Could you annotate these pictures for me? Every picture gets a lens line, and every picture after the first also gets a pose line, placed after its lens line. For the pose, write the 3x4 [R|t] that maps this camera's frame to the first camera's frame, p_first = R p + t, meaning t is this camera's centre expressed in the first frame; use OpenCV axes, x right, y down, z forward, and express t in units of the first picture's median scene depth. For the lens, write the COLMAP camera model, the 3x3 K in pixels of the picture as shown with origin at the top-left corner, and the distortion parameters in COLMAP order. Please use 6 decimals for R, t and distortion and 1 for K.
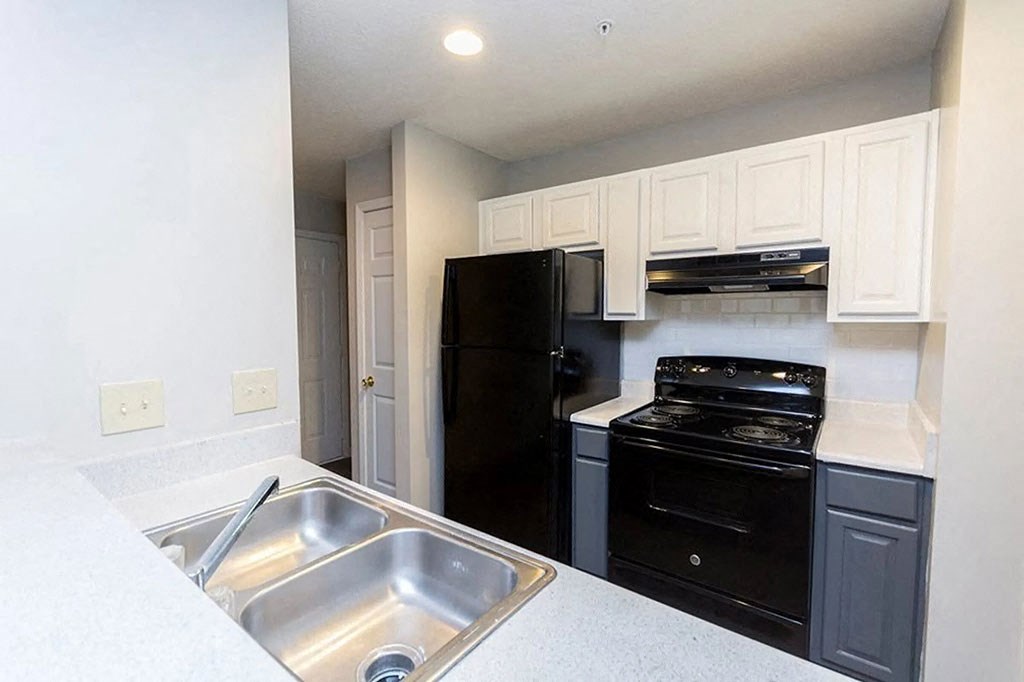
lens RADIAL K [[450.8, 0, 502.6], [0, 450.8, 339.5], [0, 0, 1]] dist [0.004357, 0.000334]
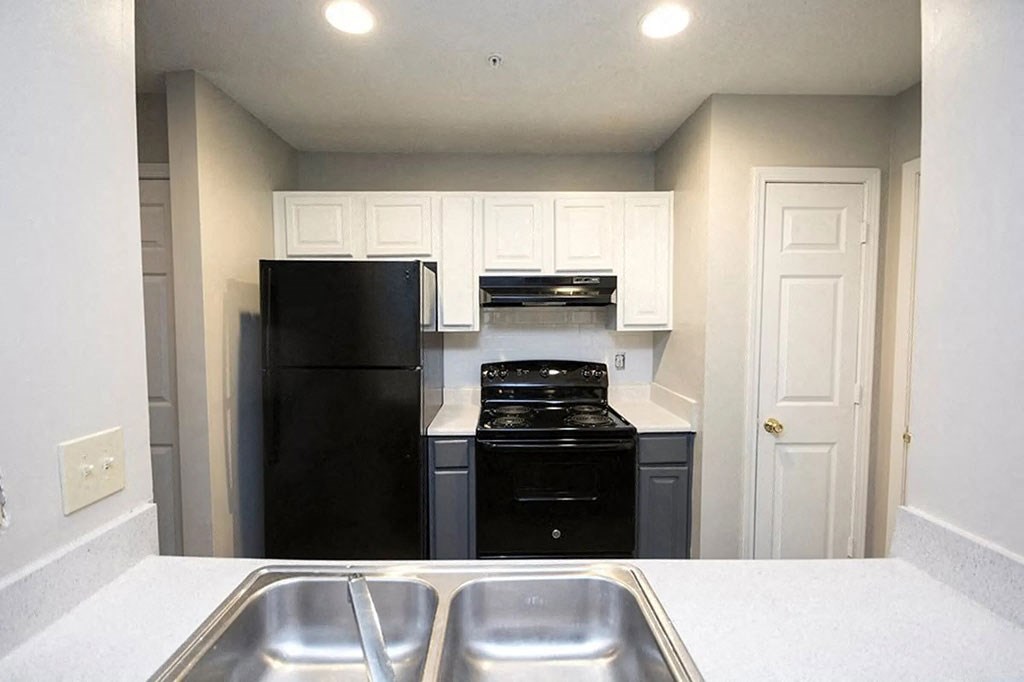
lens RADIAL K [[450.8, 0, 502.6], [0, 450.8, 340.9], [0, 0, 1]] dist [0.004357, 0.000334]
pose [[0.787660, -0.038242, 0.614923, -0.331603], [0.038571, 0.999175, 0.012733, -0.033312], [-0.614902, 0.013689, 0.788485, 0.120211]]
